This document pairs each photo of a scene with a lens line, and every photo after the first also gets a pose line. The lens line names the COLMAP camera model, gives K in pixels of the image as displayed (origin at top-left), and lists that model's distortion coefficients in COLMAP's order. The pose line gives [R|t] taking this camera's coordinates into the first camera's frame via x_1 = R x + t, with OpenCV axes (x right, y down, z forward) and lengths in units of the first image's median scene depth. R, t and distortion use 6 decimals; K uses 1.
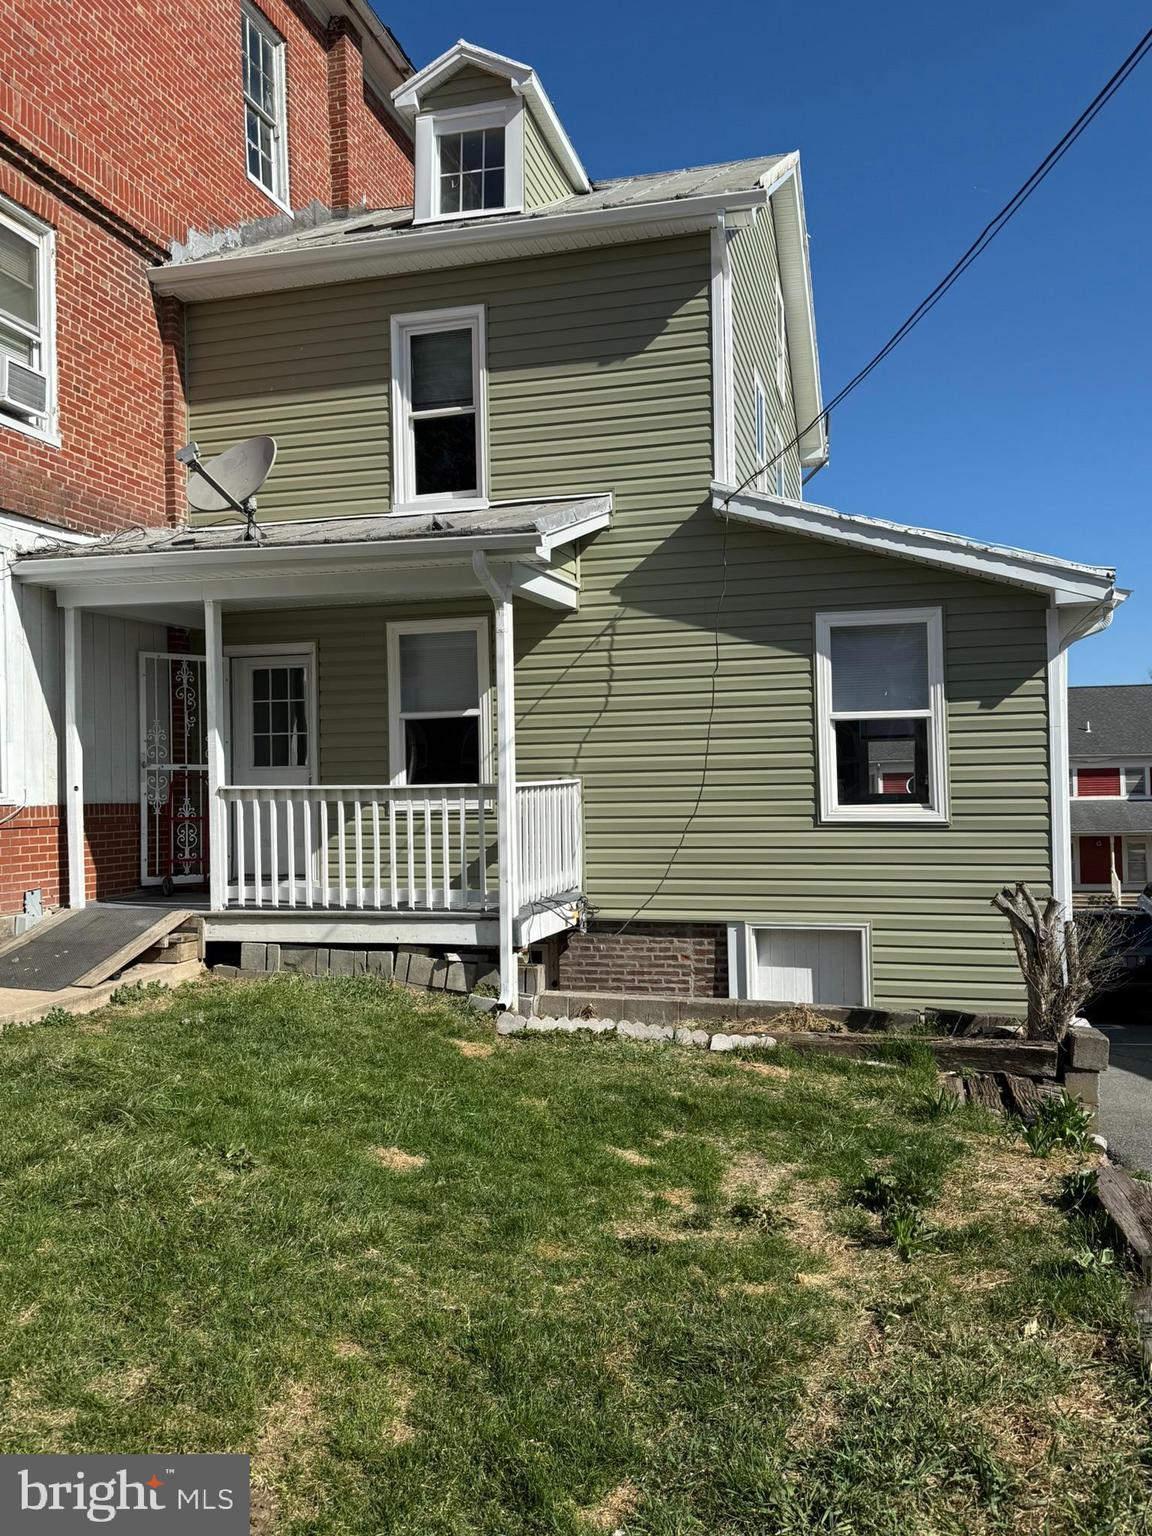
lens RADIAL K [[1260.0, 0, 573.1], [0, 1260.0, 763.6], [0, 0, 1]] dist [0.154116, -0.287970]
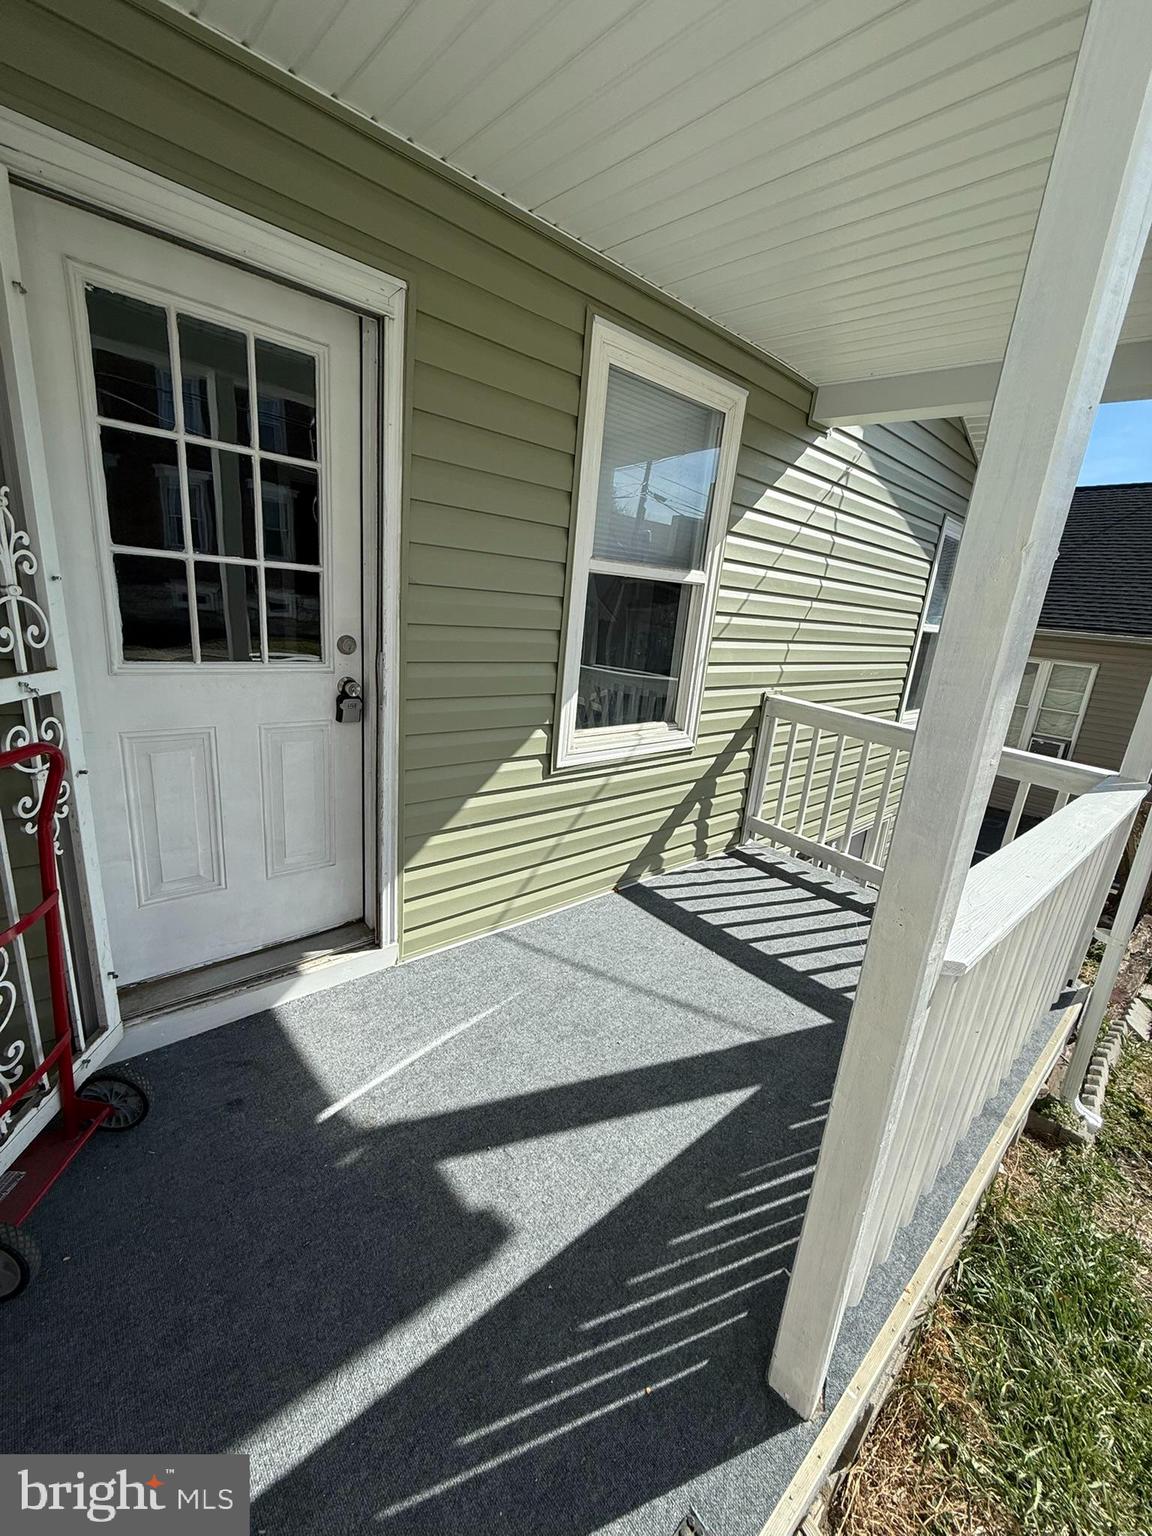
lens RADIAL K [[623.7, 0, 576.0], [0, 623.7, 768.0], [0, 0, 1]] dist [0.000033, -0.000050]
pose [[0.528069, -0.168202, 0.832377, -0.311966], [-0.124265, 0.954331, 0.271681, -0.025698], [-0.840060, -0.246902, 0.483051, 0.804791]]
